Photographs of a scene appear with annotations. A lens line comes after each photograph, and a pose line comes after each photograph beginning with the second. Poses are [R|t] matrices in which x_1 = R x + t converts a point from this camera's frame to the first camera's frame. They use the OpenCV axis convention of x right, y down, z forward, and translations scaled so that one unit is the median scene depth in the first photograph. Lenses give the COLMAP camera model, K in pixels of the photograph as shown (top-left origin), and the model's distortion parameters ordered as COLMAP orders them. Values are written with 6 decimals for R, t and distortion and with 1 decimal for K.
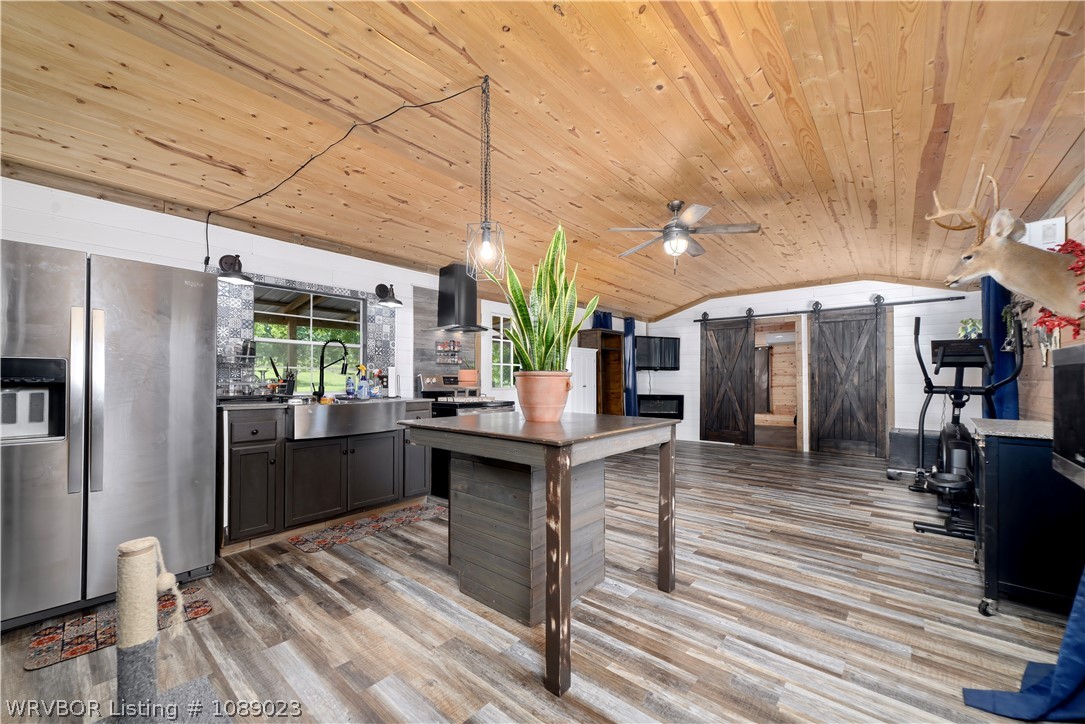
lens RADIAL K [[429.1, 0, 543.2], [0, 429.1, 375.5], [0, 0, 1]] dist [-0.001240, 0.000002]
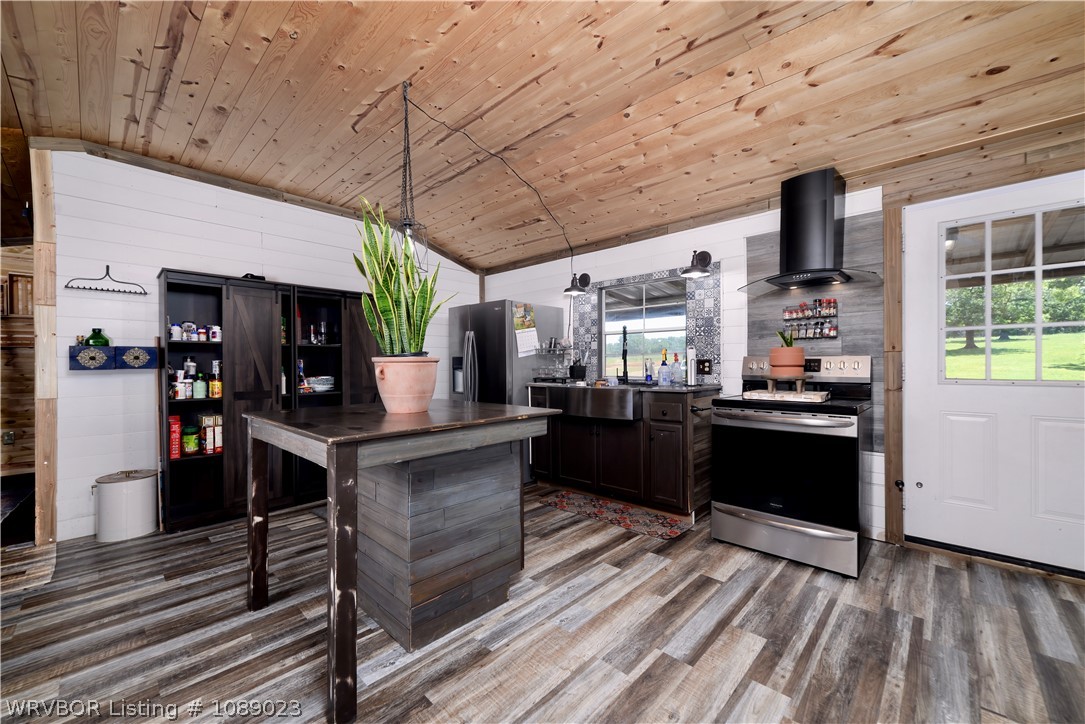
lens RADIAL K [[425.0, 0, 544.6], [0, 425.0, 362.0], [0, 0, 1]] dist [0.001673, 0.000453]
pose [[-0.054106, -0.008471, -0.998499, 0.309861], [0.017077, 0.999810, -0.009408, 0.004935], [0.998389, -0.017560, -0.053951, 0.473507]]
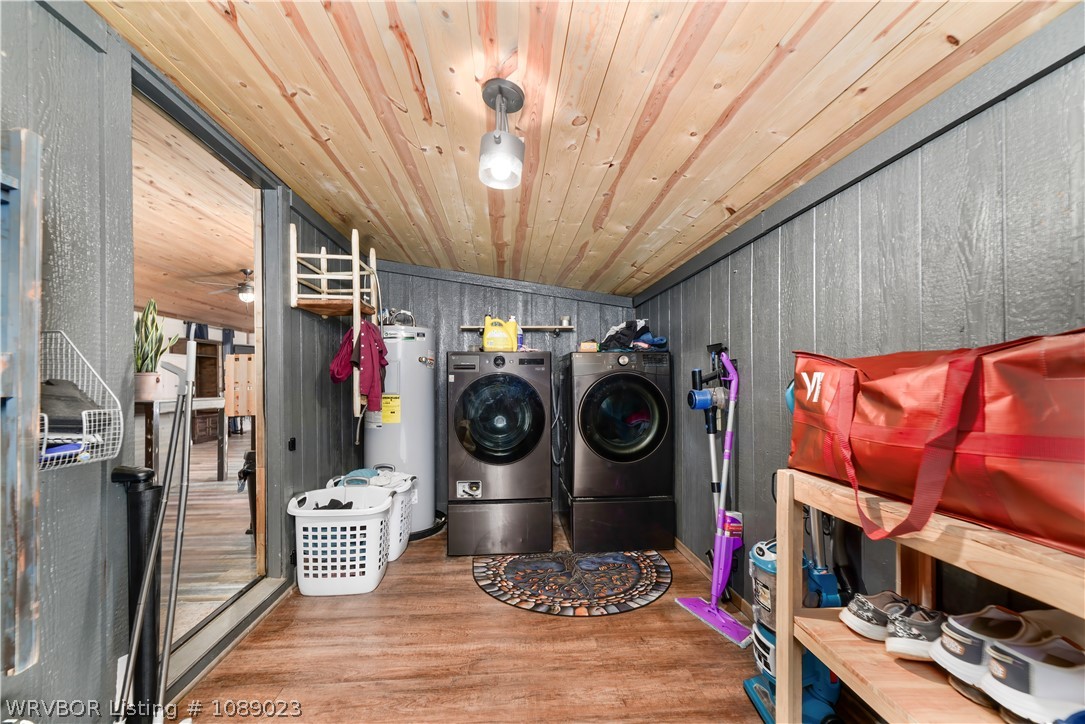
lens RADIAL K [[429.1, 0, 543.2], [0, 429.1, 375.5], [0, 0, 1]] dist [-0.001240, 0.000002]
pose [[0.704439, 0.003390, 0.709757, -0.030759], [0.003699, 0.999957, -0.008448, 0.008243], [-0.709755, 0.008577, 0.704396, -0.541227]]
